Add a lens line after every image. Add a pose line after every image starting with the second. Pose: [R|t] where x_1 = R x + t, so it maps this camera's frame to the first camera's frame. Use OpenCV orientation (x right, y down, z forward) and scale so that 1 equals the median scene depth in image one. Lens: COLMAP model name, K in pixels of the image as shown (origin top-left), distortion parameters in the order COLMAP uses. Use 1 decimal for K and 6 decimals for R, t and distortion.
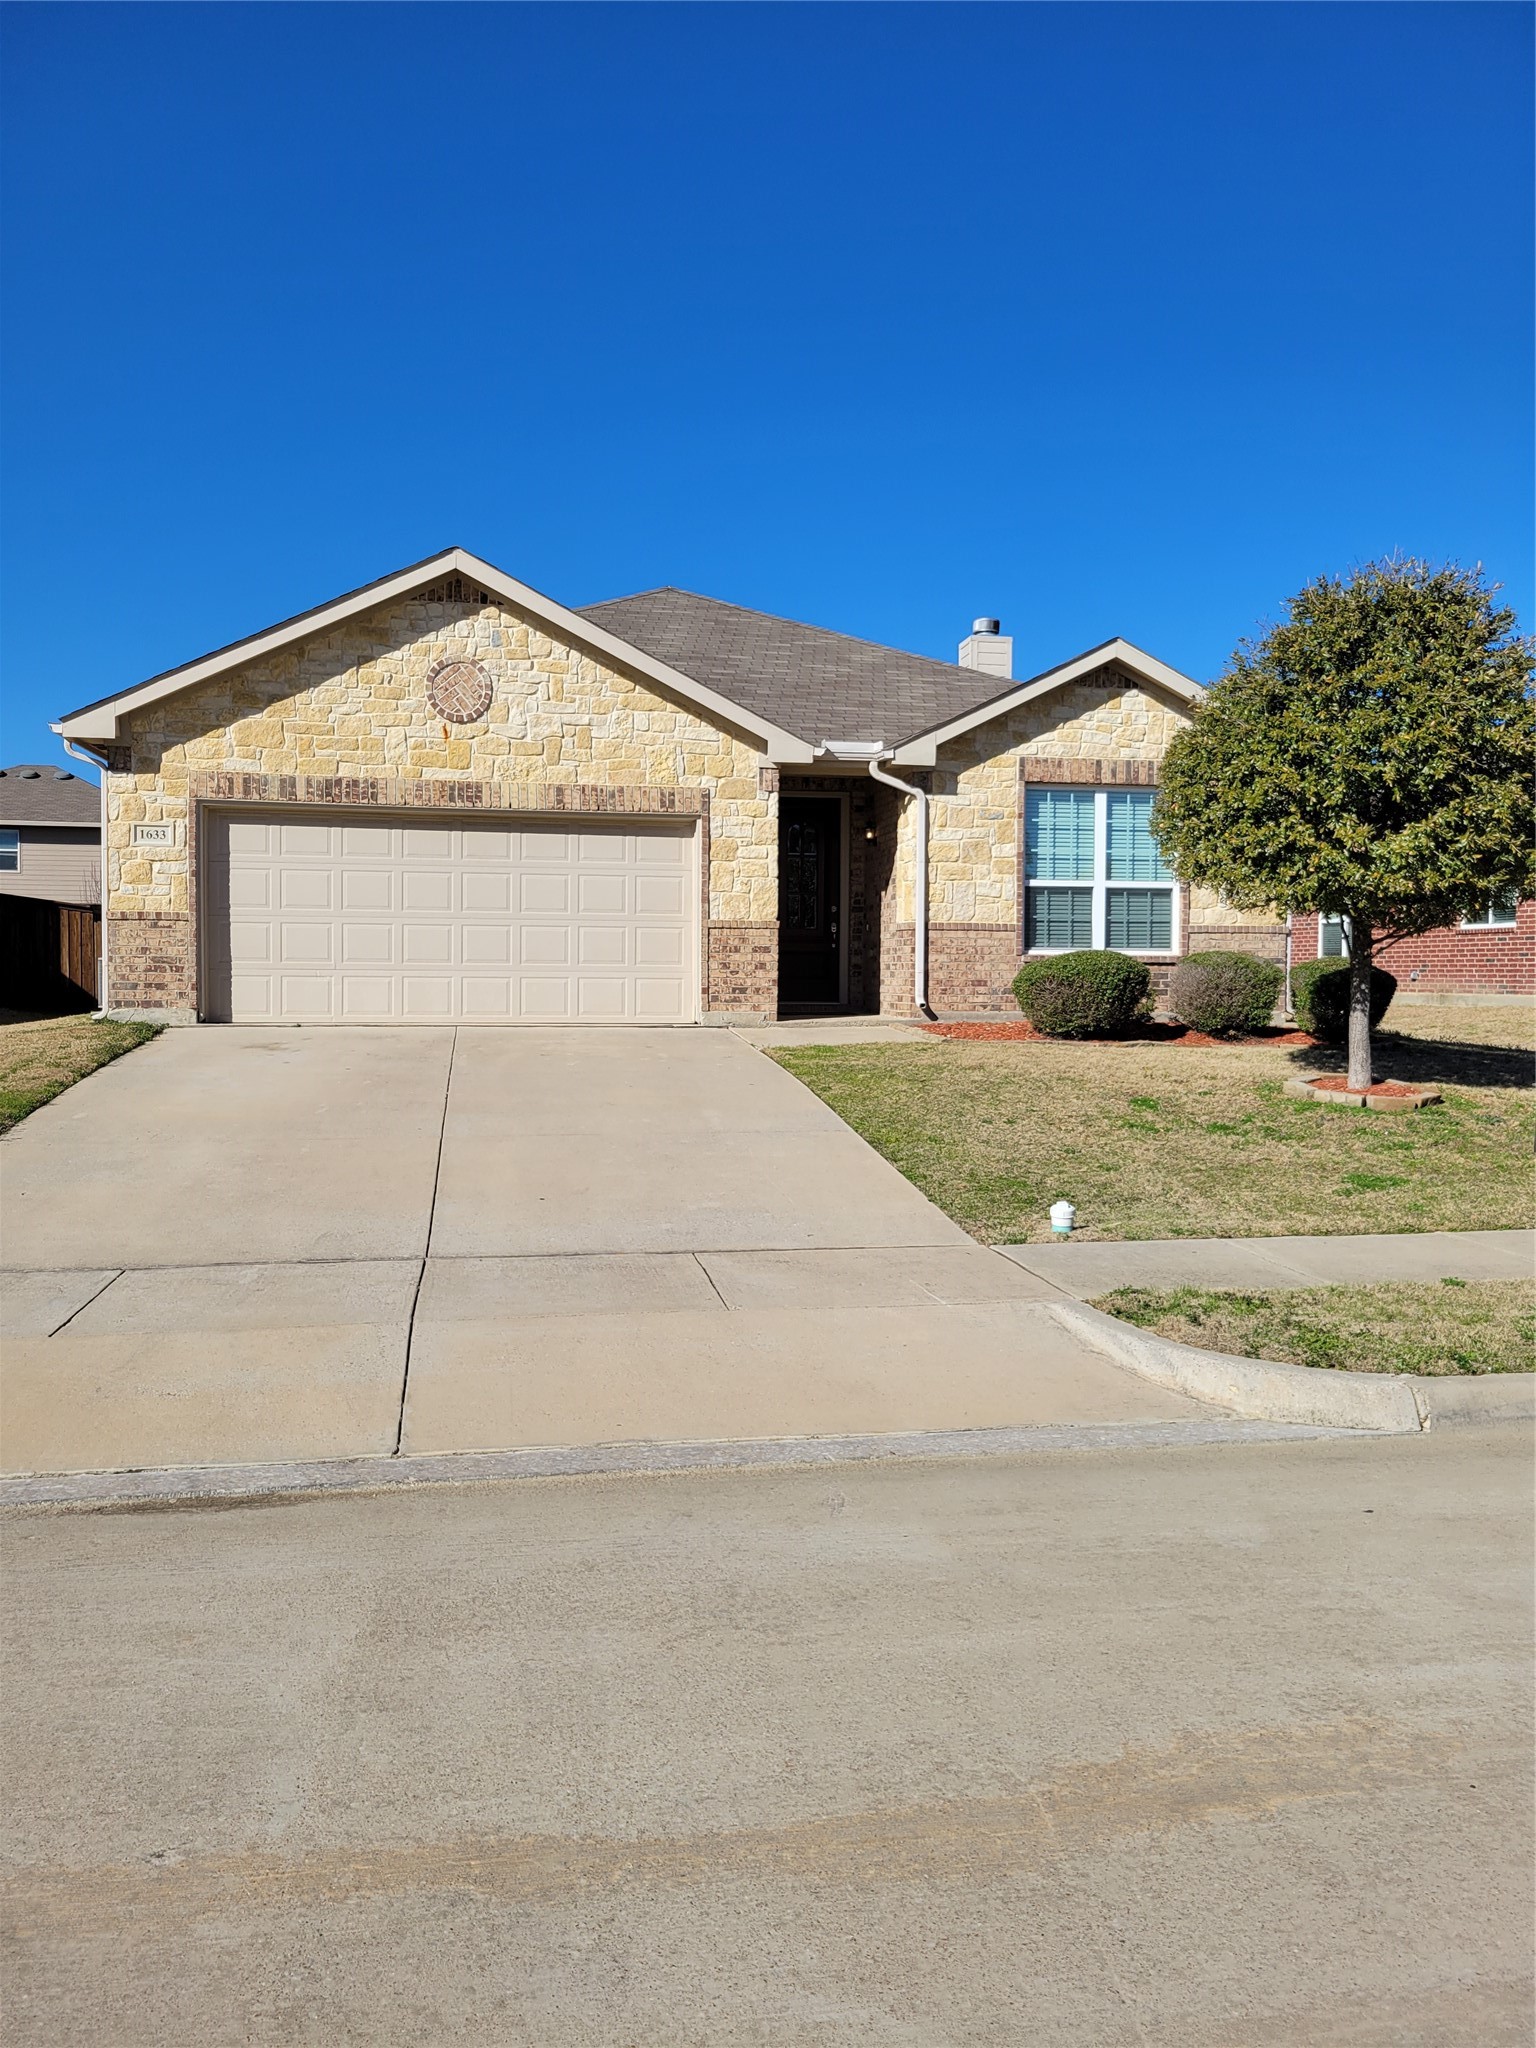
lens RADIAL K [[1537.8, 0, 750.6], [0, 1537.8, 1022.6], [0, 0, 1]] dist [0.034969, -0.008521]
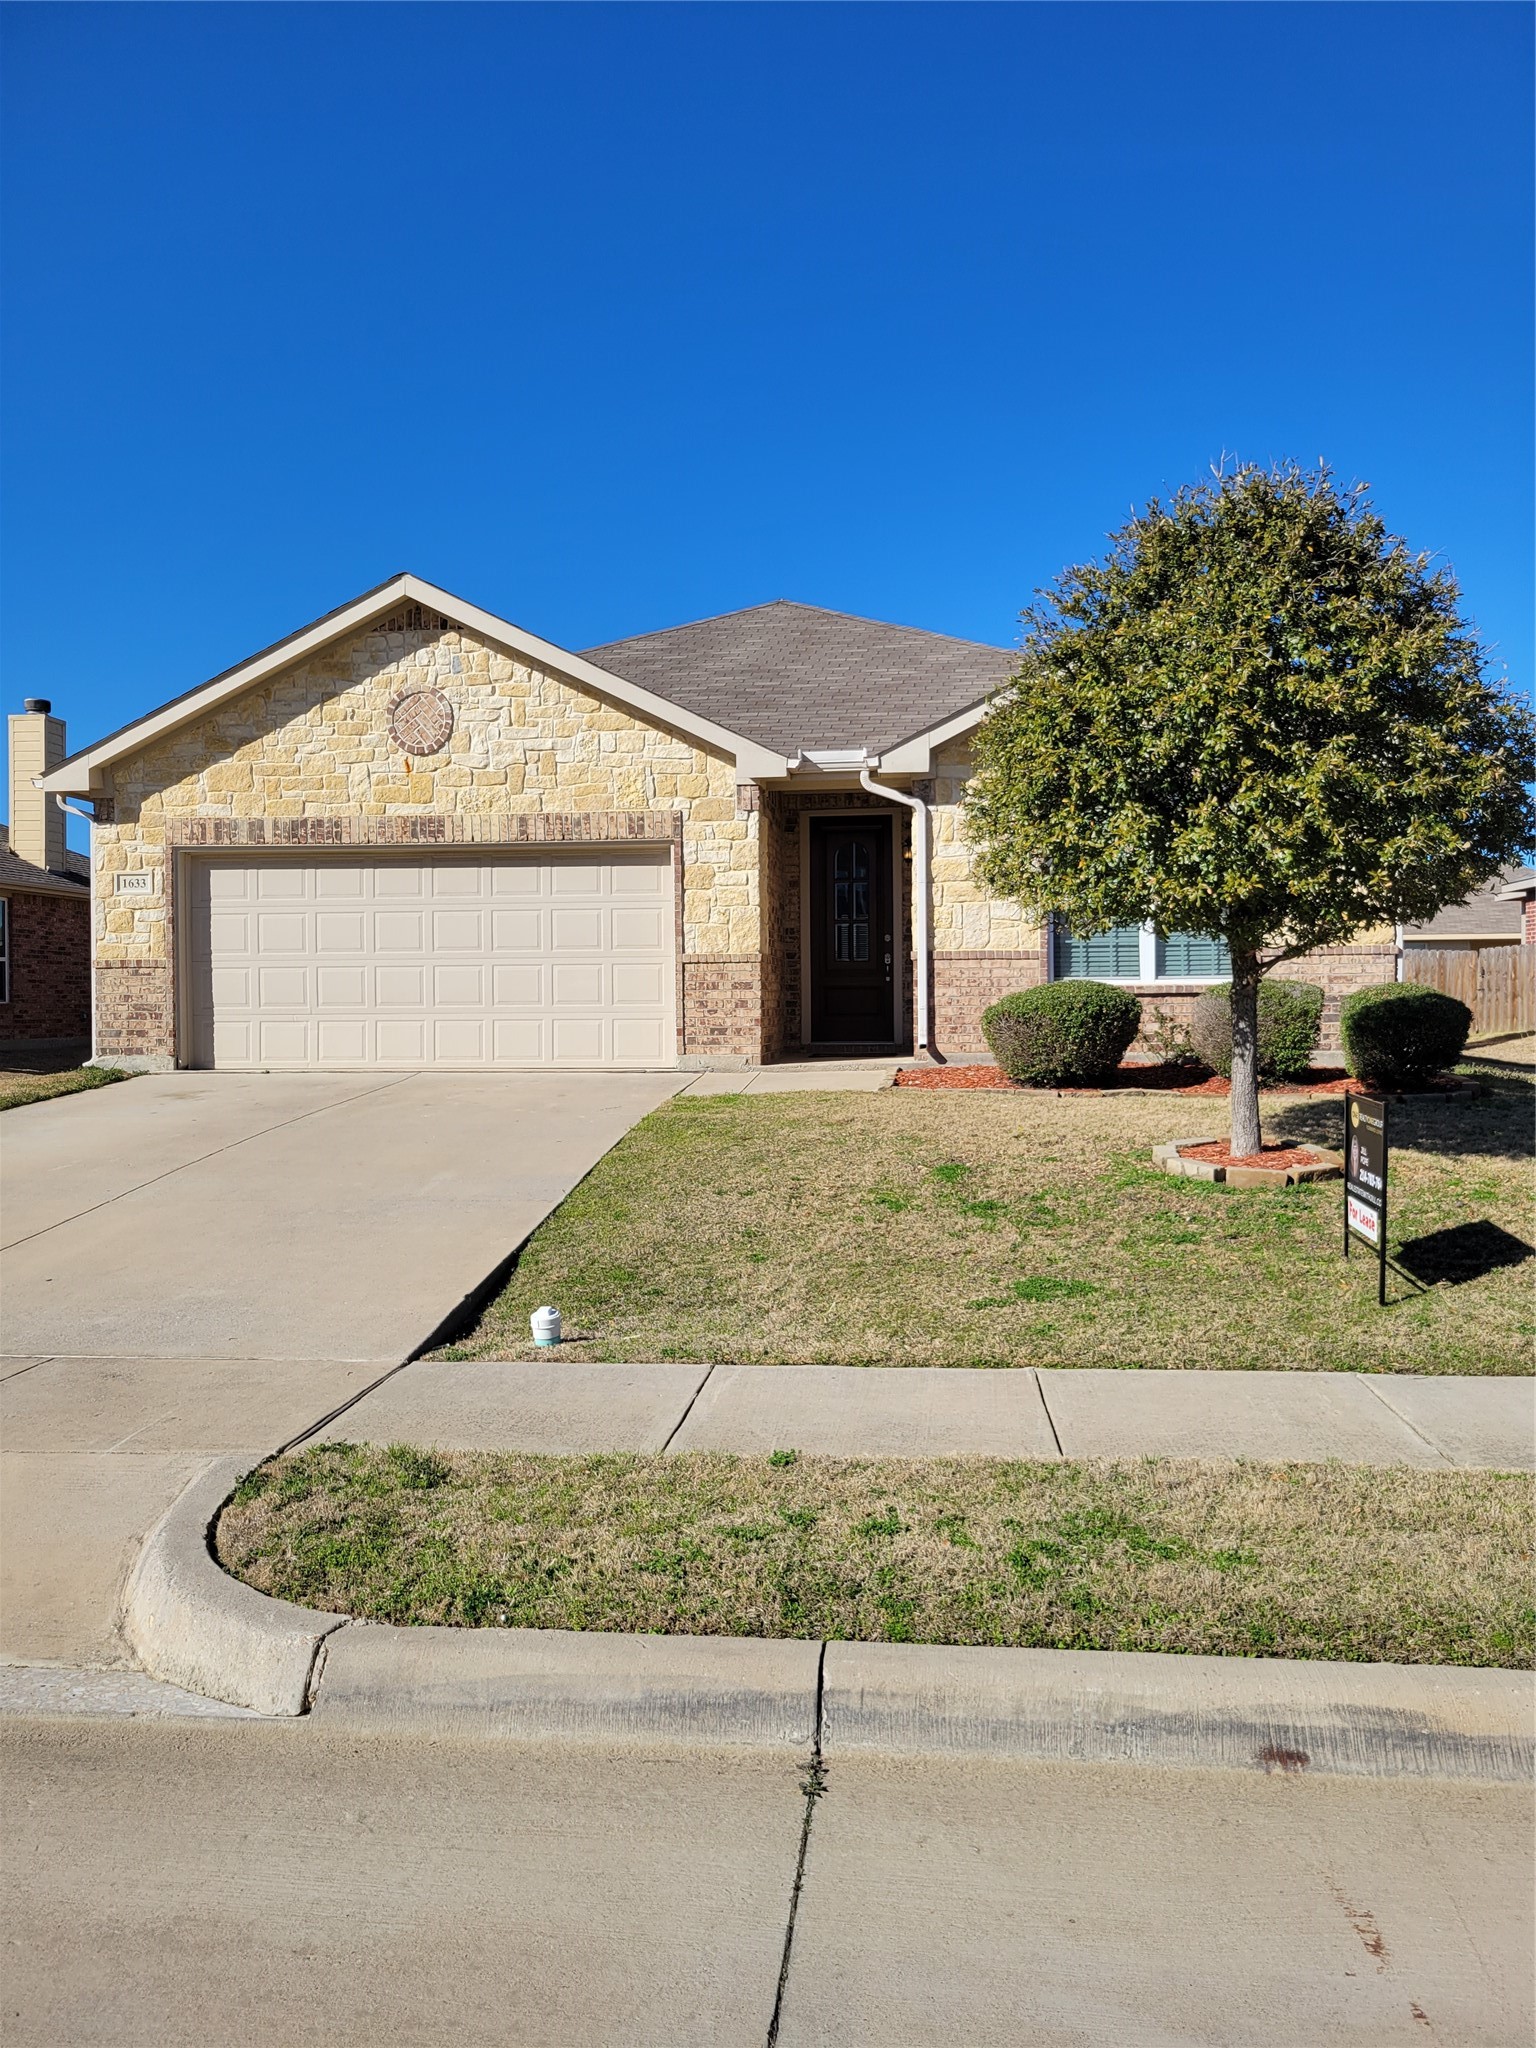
lens RADIAL K [[1537.8, 0, 775.3], [0, 1537.8, 1021.2], [0, 0, 1]] dist [0.034969, -0.008521]
pose [[0.960503, -0.011221, -0.278044, 0.286889], [0.005253, 0.999740, -0.022200, -0.006816], [0.278221, 0.019863, 0.960312, 0.143994]]
